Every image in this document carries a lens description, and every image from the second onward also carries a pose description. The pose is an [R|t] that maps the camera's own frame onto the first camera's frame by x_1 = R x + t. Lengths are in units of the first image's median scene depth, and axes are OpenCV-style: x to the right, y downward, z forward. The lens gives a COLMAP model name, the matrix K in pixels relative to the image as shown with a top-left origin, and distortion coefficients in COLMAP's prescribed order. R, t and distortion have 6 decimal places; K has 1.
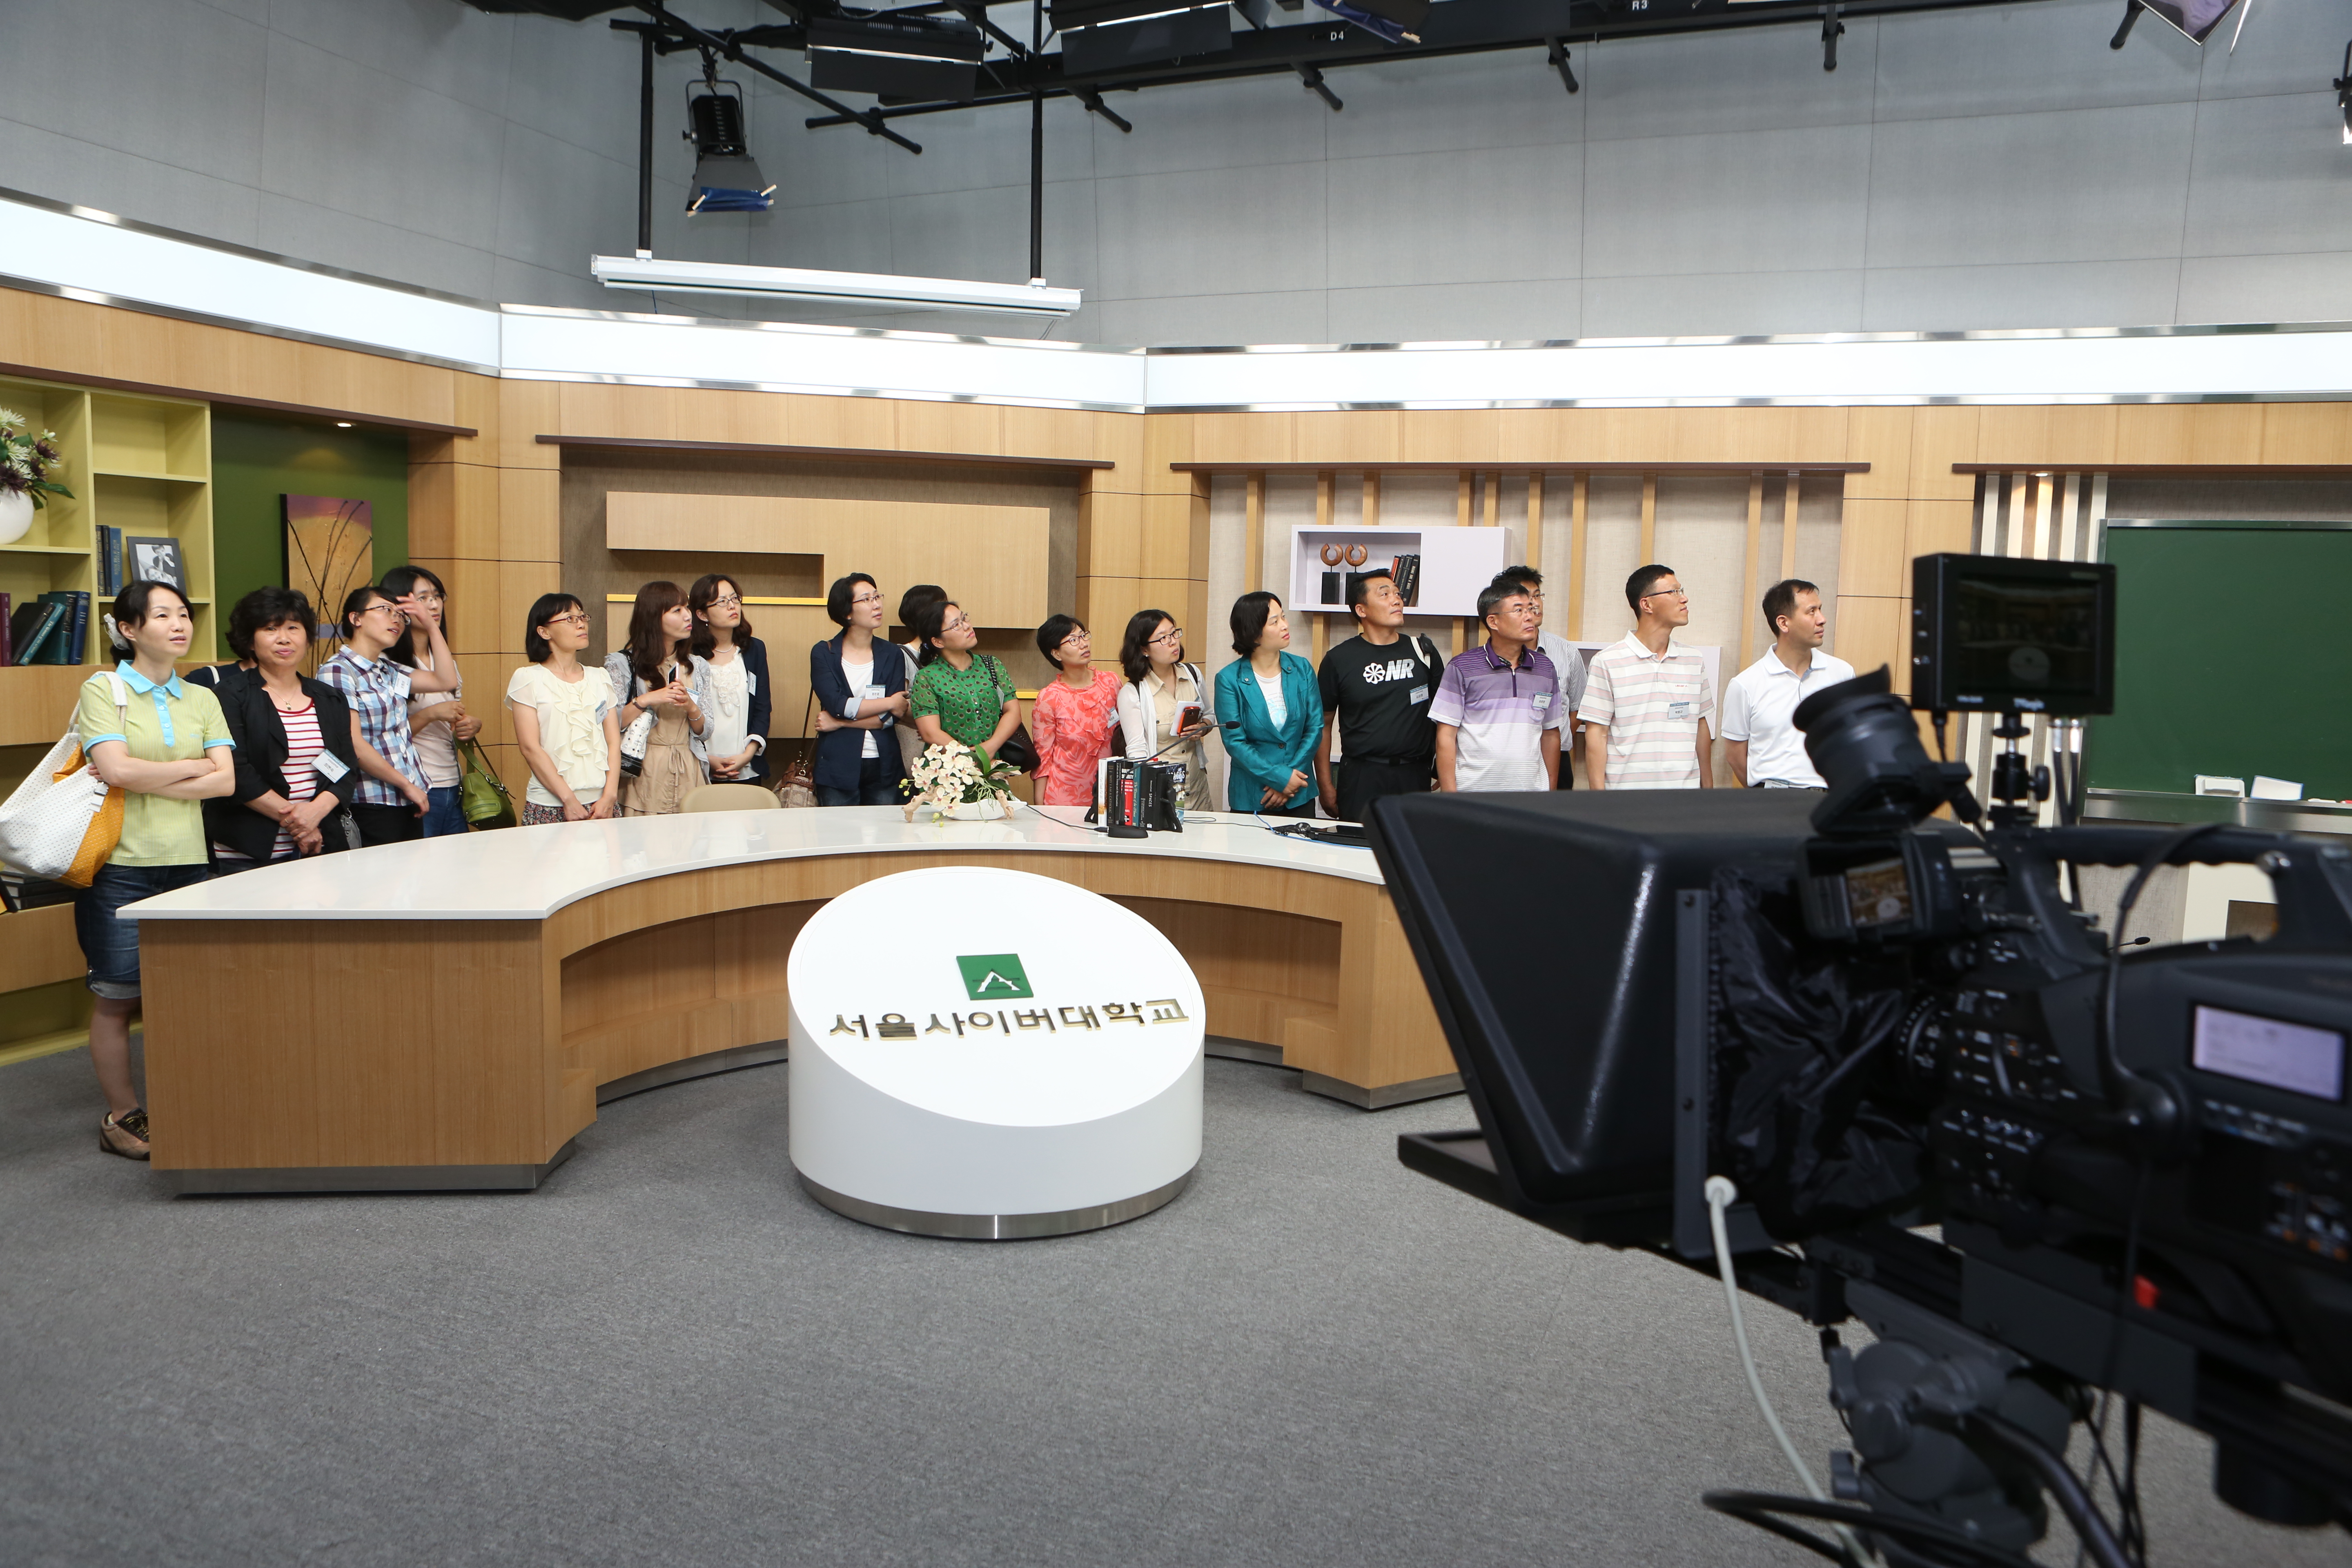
lens RADIAL K [[1613.9, 0, 1162.4], [0, 1613.9, 782.3], [0, 0, 1]] dist [-0.049034, 0.000226]
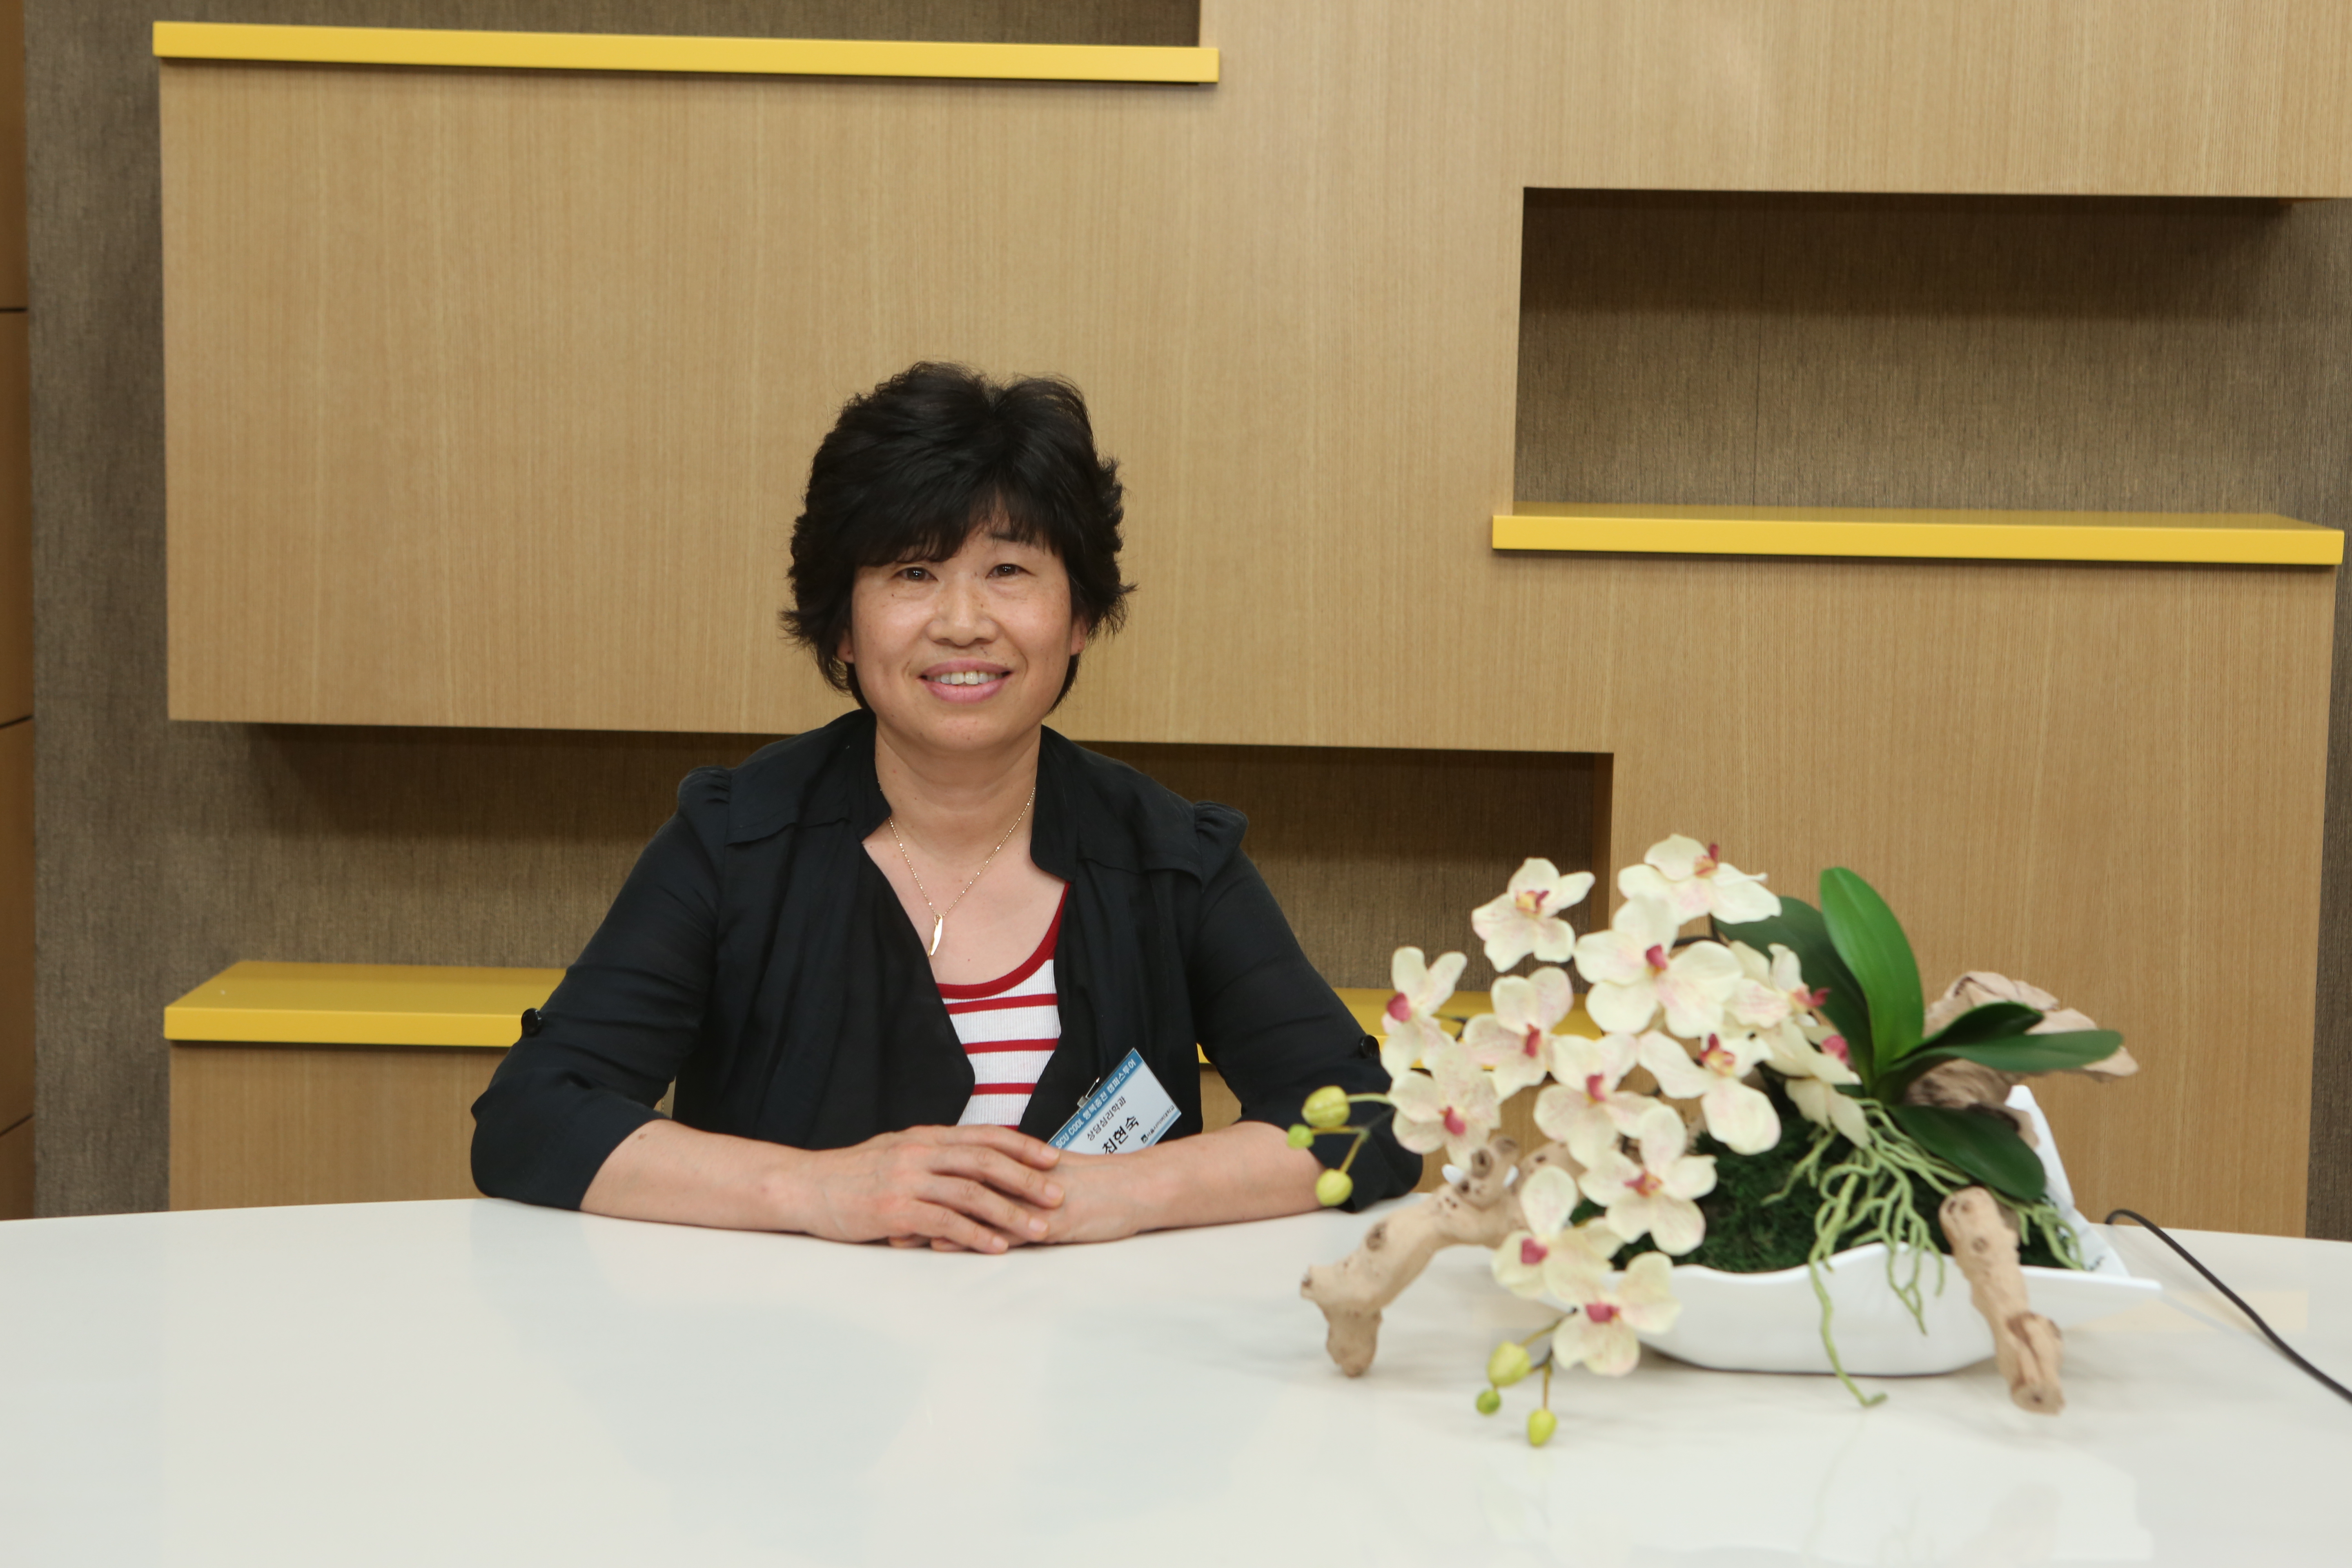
lens RADIAL K [[4478.0, 0, 1188.5], [0, 4478.0, 776.9], [0, 0, 1]] dist [0.195962, 0.000000]
pose [[0.947991, 0.029197, -0.316954, -0.039306], [-0.029890, 0.999550, 0.002676, -0.031563], [0.316889, 0.006936, 0.948437, 0.588503]]
